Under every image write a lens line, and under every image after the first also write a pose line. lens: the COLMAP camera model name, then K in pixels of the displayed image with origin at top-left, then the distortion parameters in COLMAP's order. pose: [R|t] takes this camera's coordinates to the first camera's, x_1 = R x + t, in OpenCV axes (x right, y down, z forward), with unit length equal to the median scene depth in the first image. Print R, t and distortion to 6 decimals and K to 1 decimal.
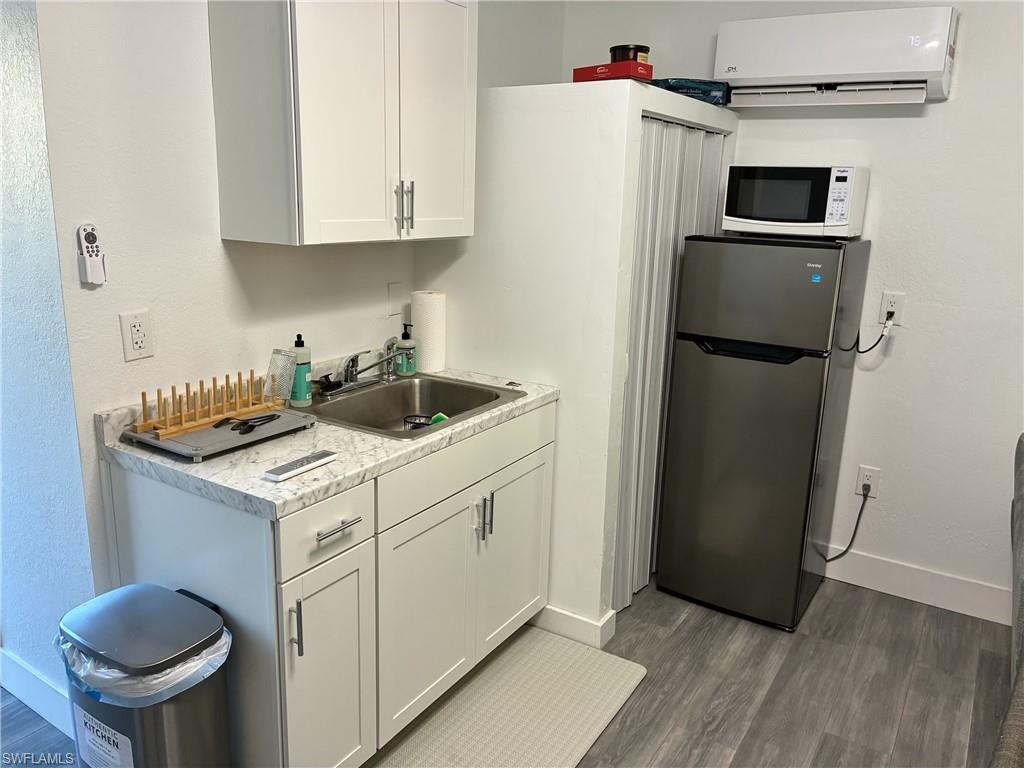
lens RADIAL K [[786.8, 0, 511.6], [0, 786.8, 381.5], [0, 0, 1]] dist [0.043100, 0.006360]
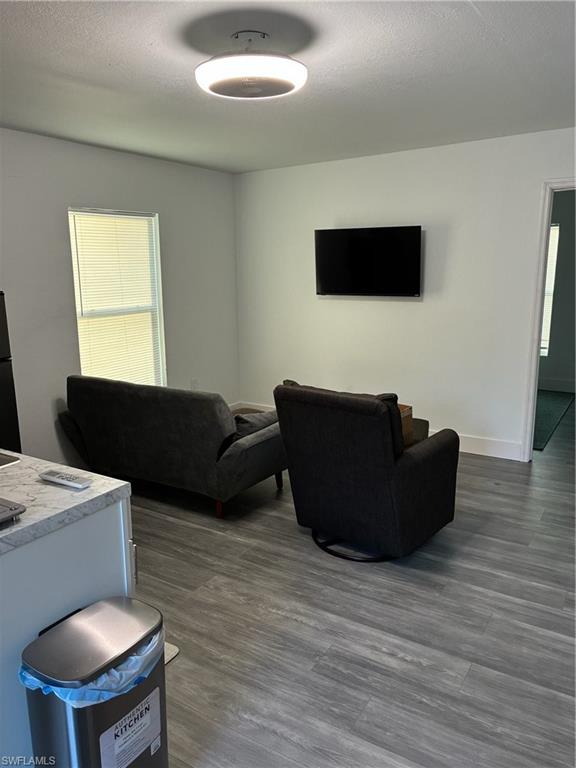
lens RADIAL K [[590.1, 0, 287.4], [0, 590.1, 383.9], [0, 0, 1]] dist [0.043100, 0.006360]
pose [[-0.013422, -0.234293, 0.972073, -0.879347], [0.249366, 0.940660, 0.230164, -0.131325], [-0.968316, 0.245491, 0.045799, 0.412809]]
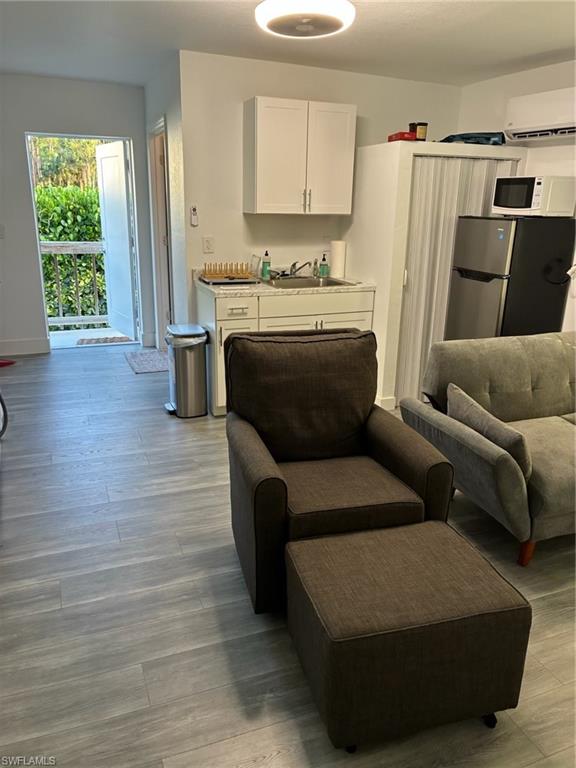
lens RADIAL K [[590.1, 0, 286.0], [0, 590.1, 384.5], [0, 0, 1]] dist [0.043100, 0.006360]
pose [[0.809104, 0.163313, -0.564517, 0.880168], [-0.135864, 0.986569, 0.090682, 0.174033], [0.571744, 0.003326, 0.820425, -0.515082]]
